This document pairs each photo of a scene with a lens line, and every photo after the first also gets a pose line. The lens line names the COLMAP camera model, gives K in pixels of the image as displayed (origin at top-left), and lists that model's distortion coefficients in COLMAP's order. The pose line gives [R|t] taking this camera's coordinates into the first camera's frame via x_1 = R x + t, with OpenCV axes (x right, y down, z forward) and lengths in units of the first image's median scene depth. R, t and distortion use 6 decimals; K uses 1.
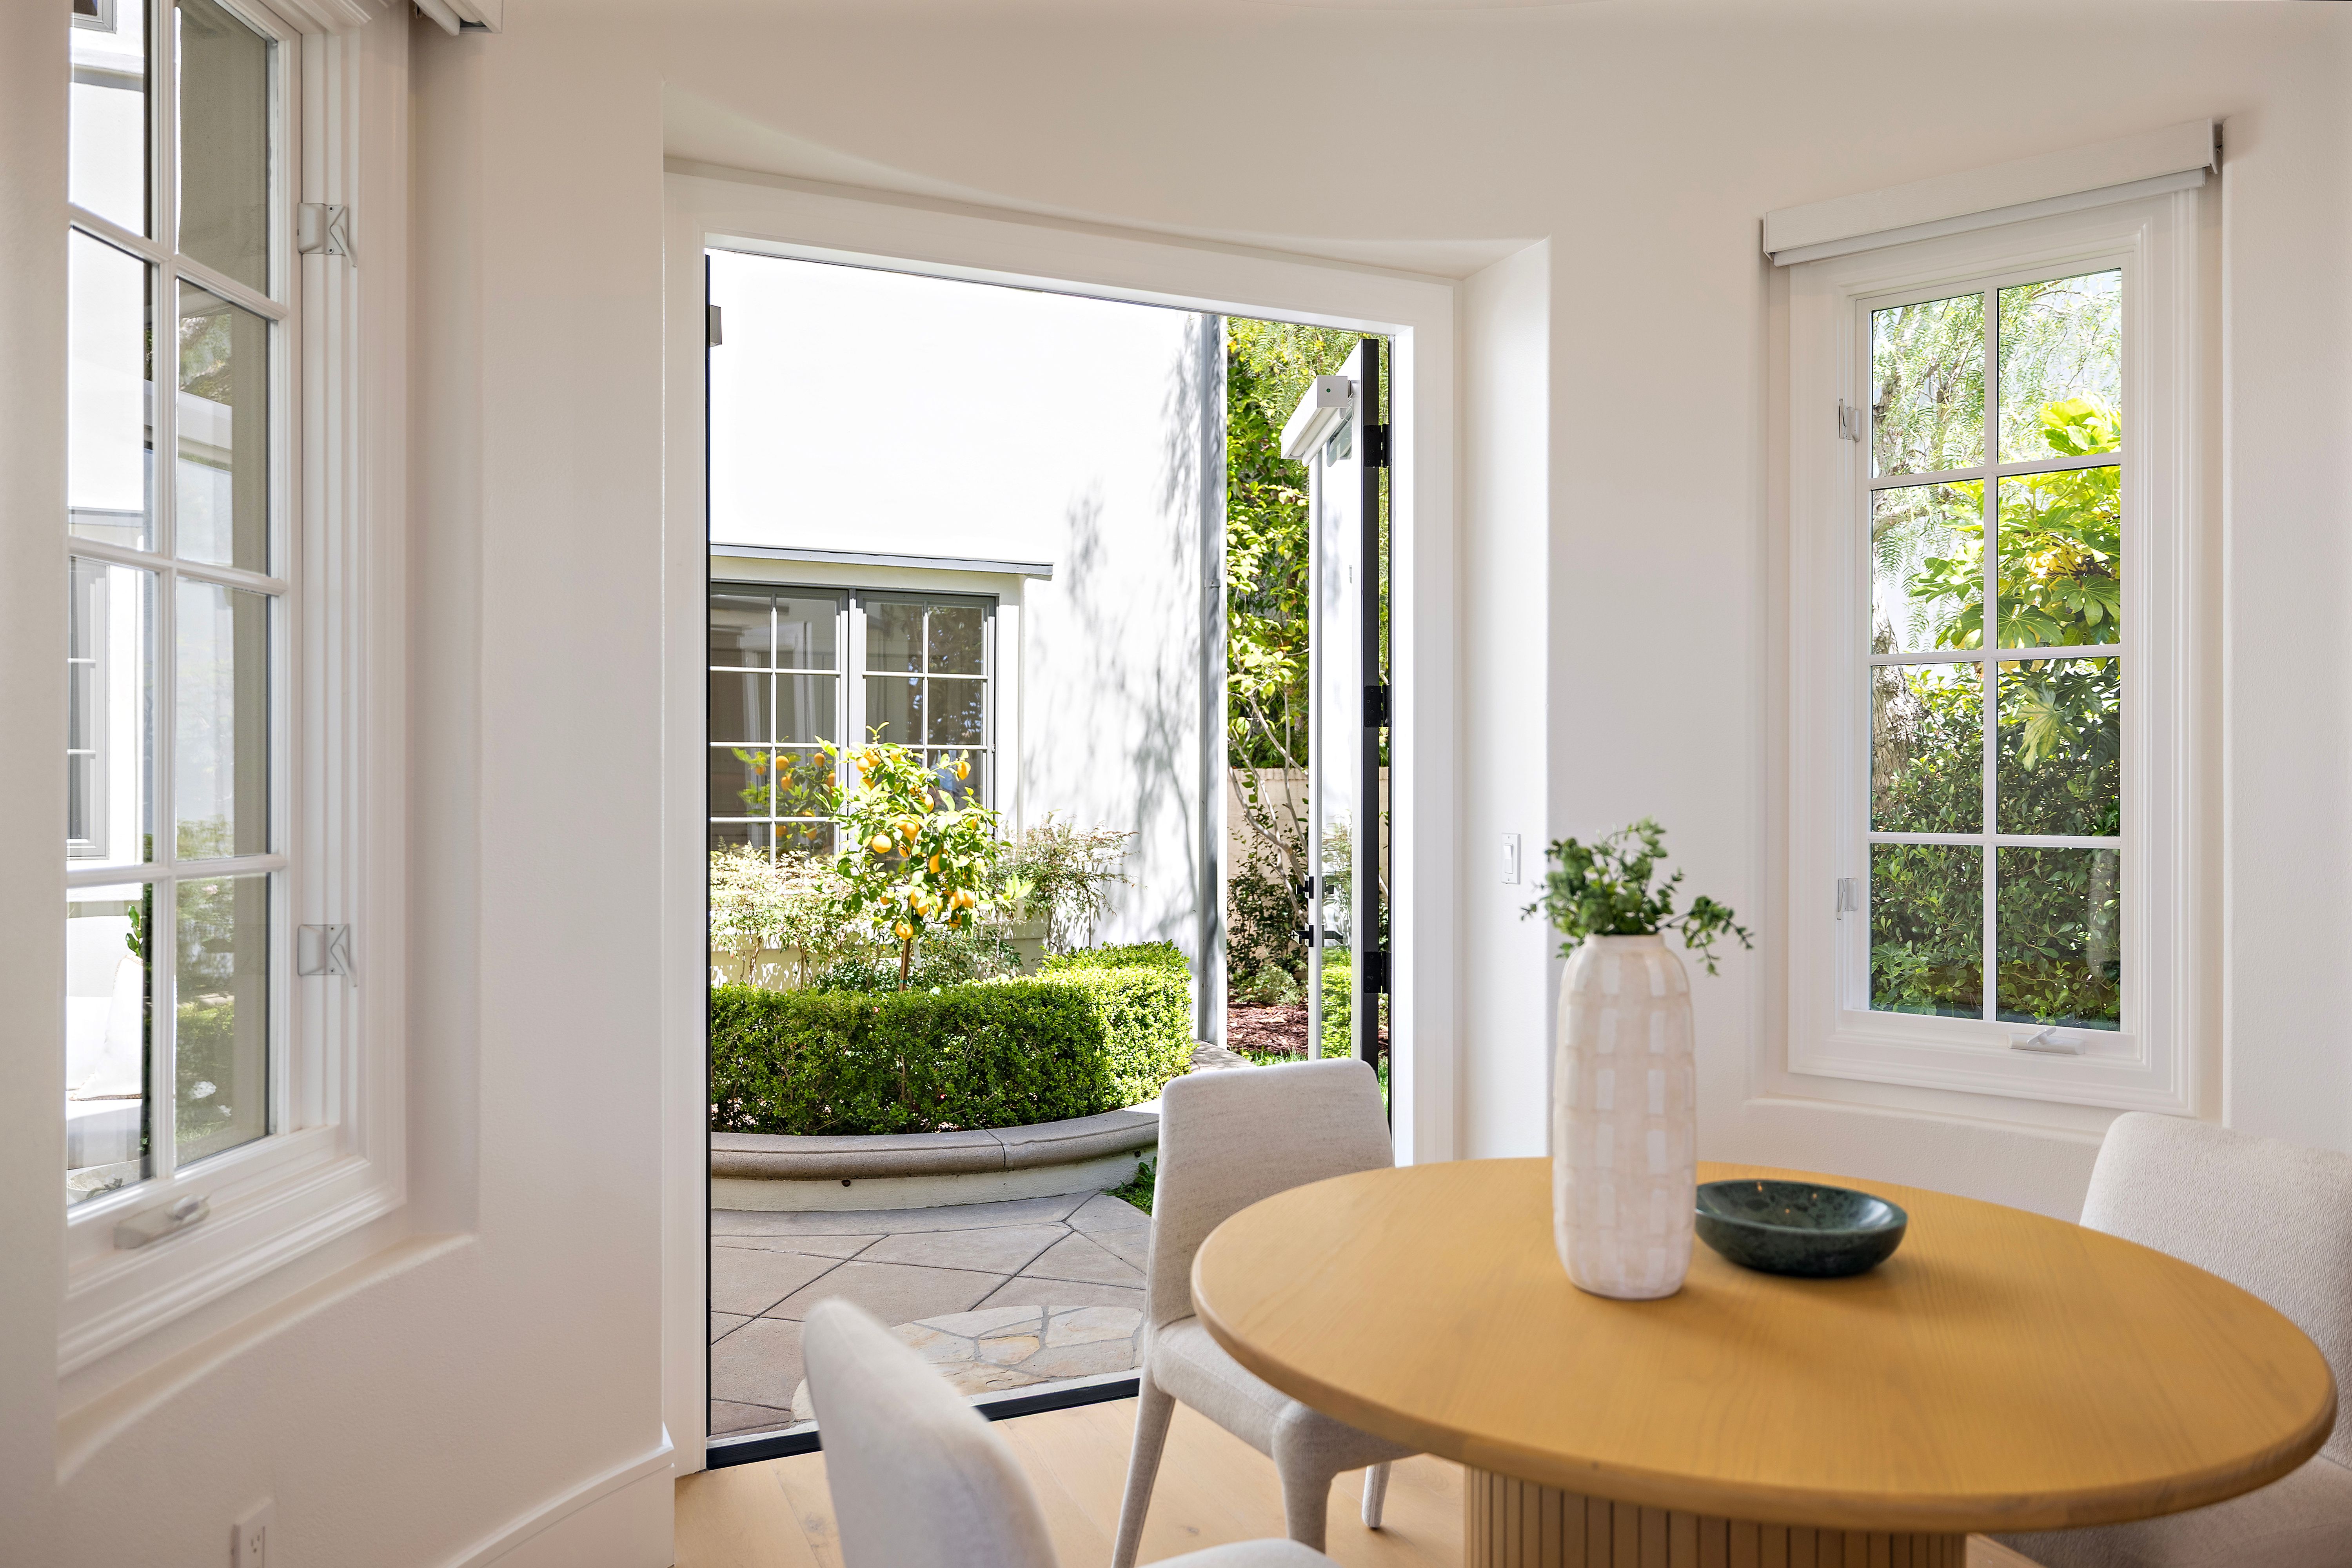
lens RADIAL K [[1608.0, 0, 1158.5], [0, 1608.0, 782.7], [0, 0, 1]] dist [-0.014936, 0.002152]
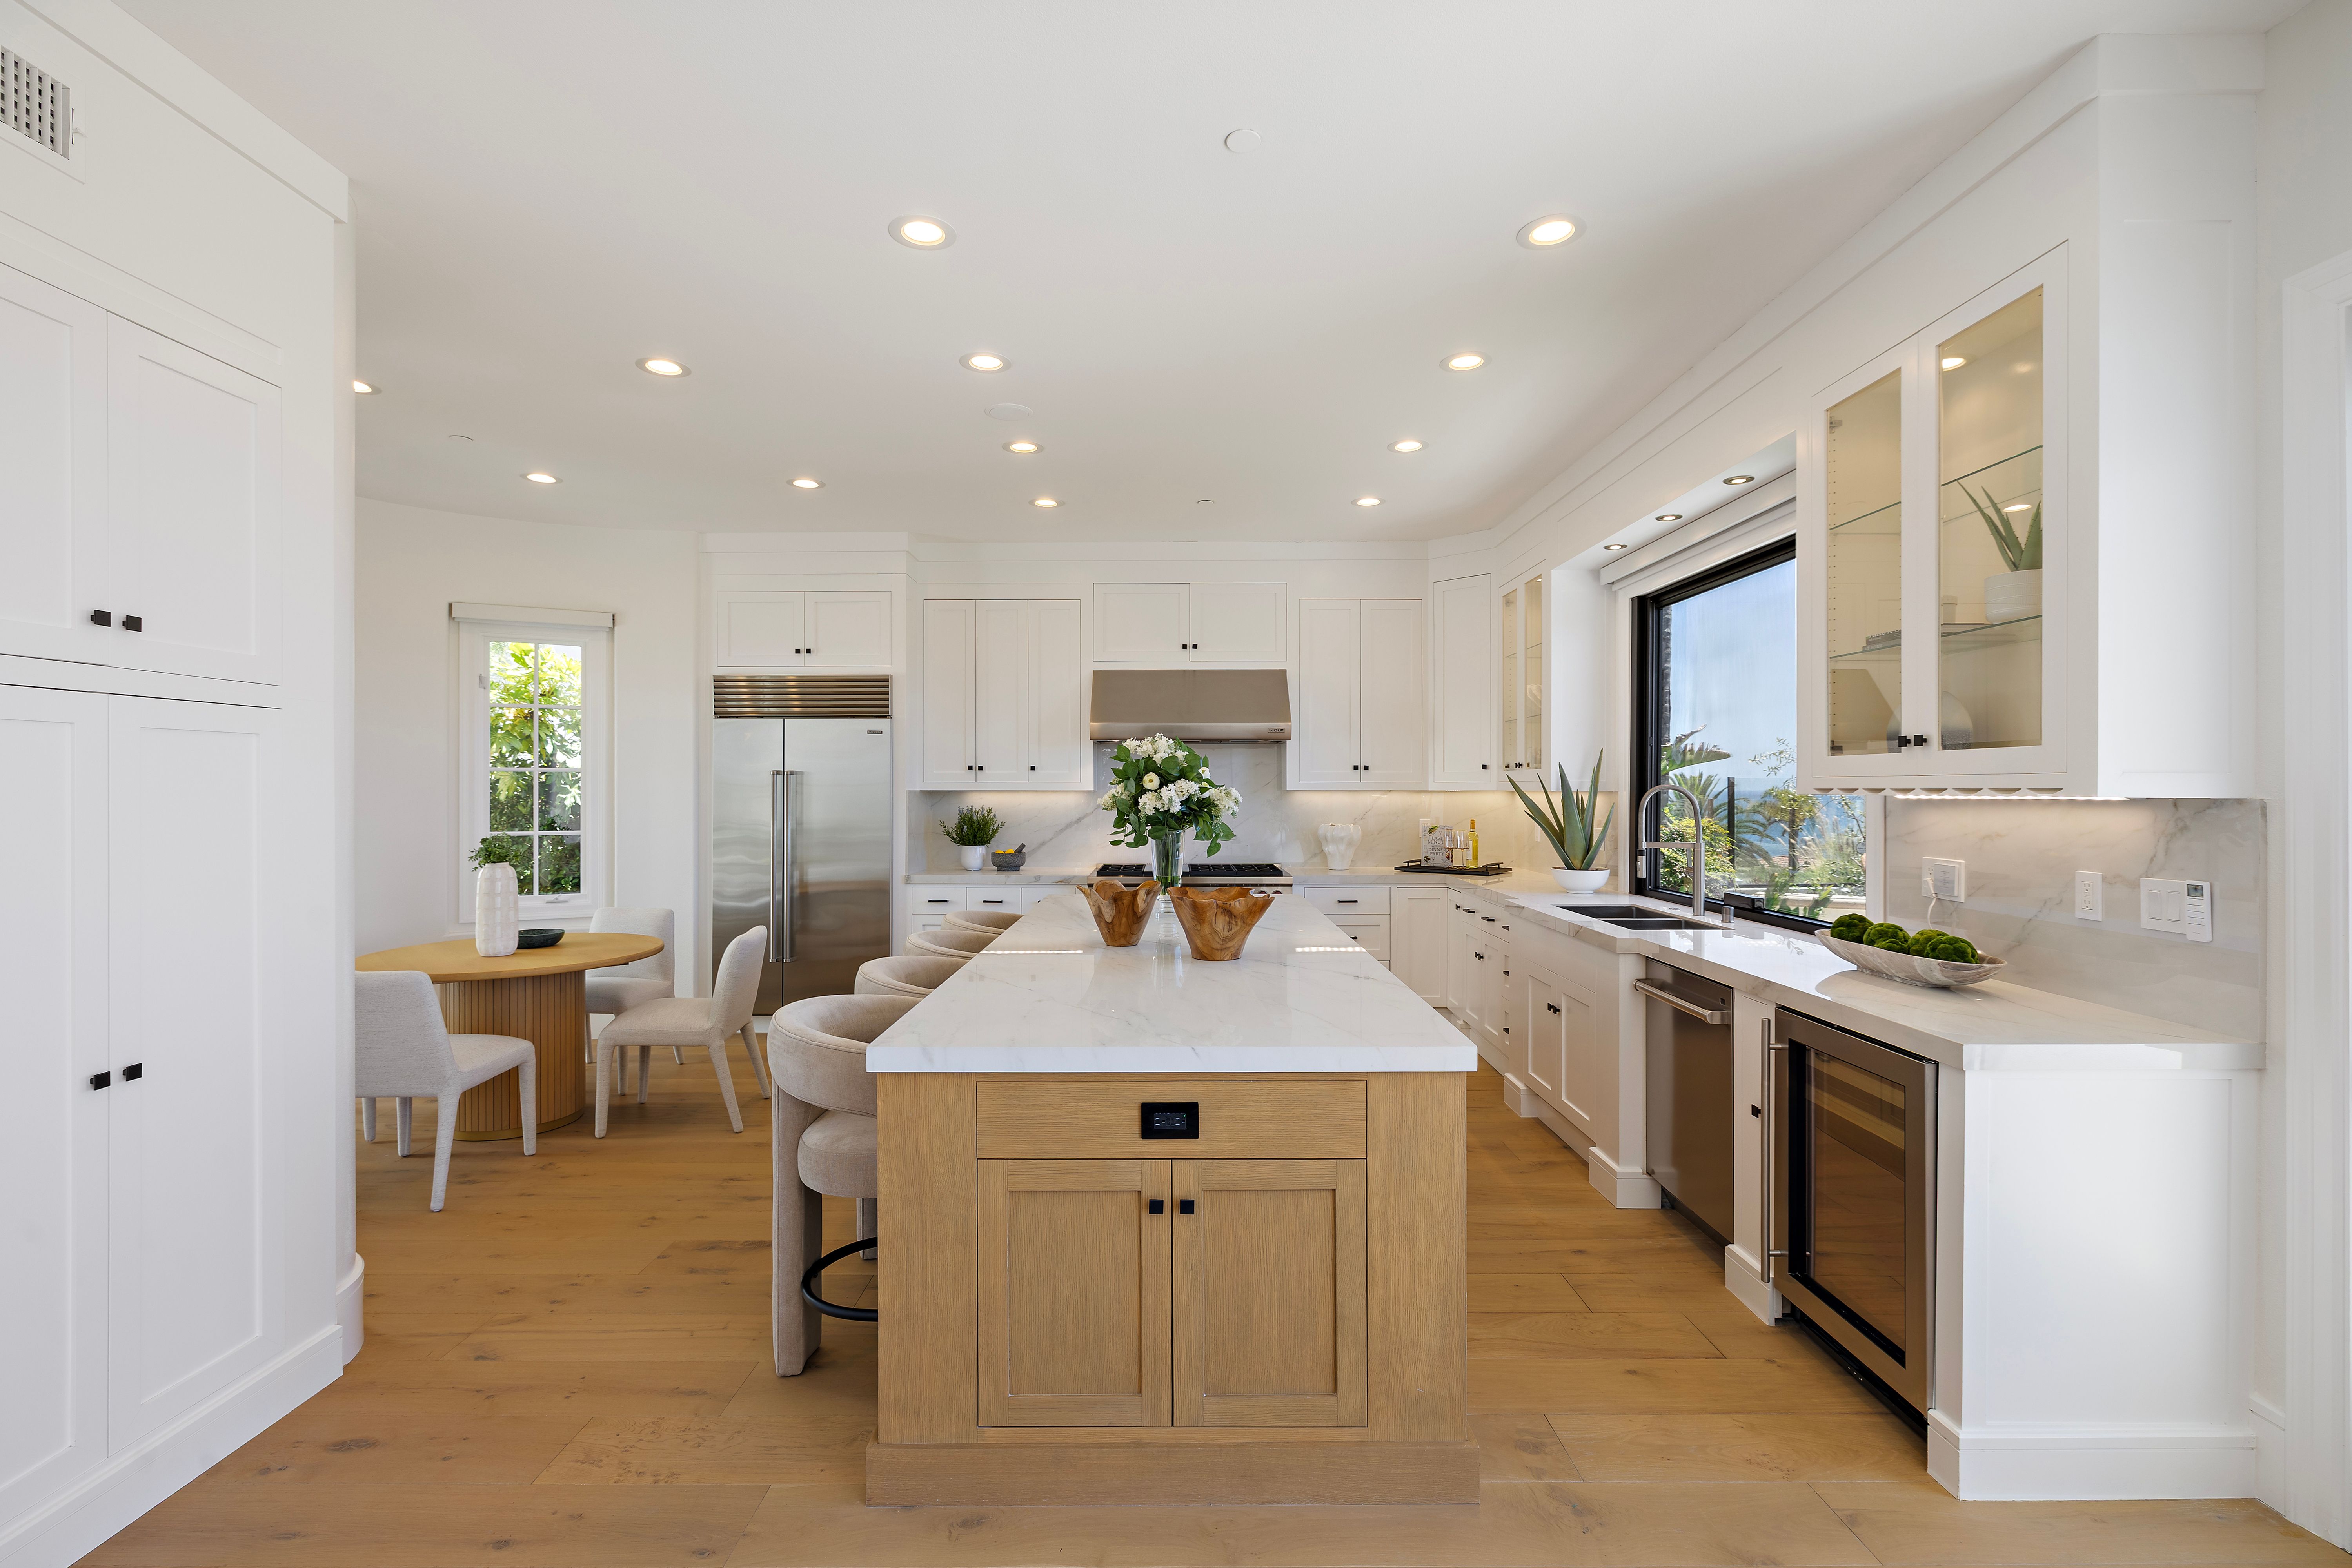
lens RADIAL K [[1046.8, 0, 1176.6], [0, 1046.8, 792.8], [0, 0, 1]] dist [-0.000605, -0.001514]
pose [[0.404633, -0.005702, 0.914462, -0.797089], [0.000781, 0.999982, 0.005889, -0.050941], [-0.914479, -0.001669, 0.404630, -0.889739]]
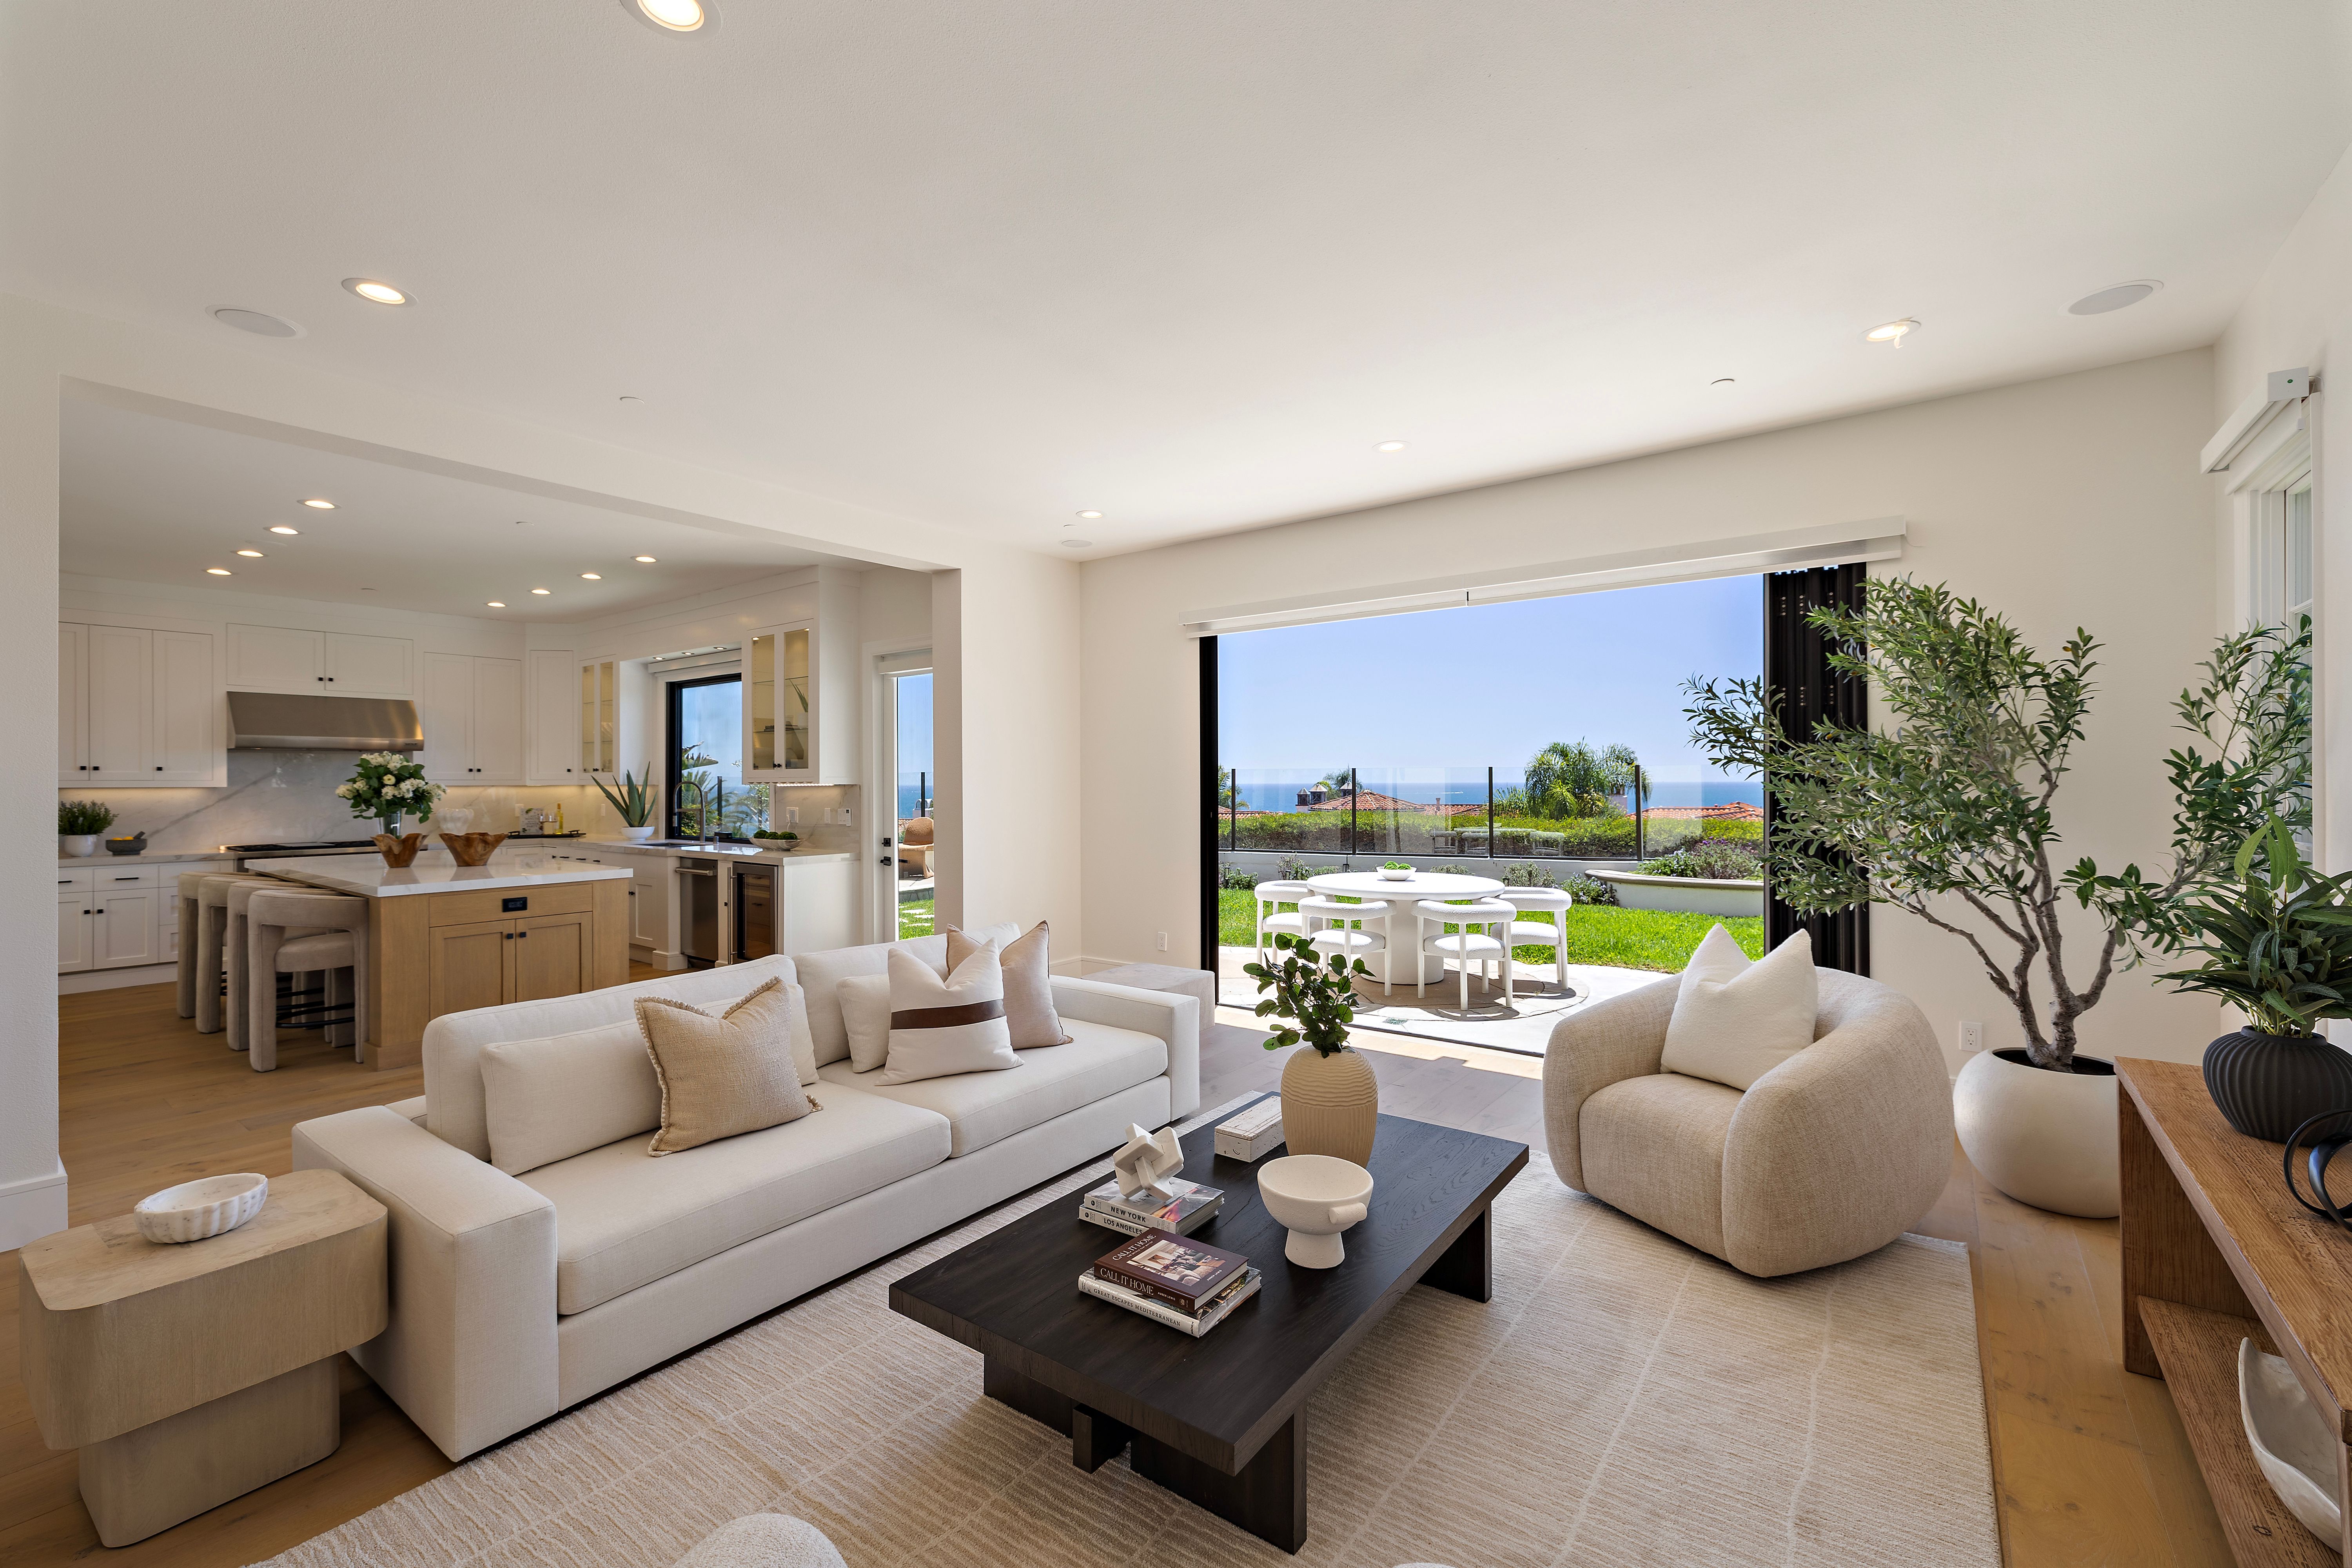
lens RADIAL K [[989.8, 0, 1167.0], [0, 989.8, 773.2], [0, 0, 1]] dist [0.005845, -0.000348]
pose [[-0.473083, 0.008887, 0.880973, -2.351665], [0.004952, 0.999960, -0.007428, -0.047251], [-0.881004, 0.000848, -0.473108, -0.791898]]
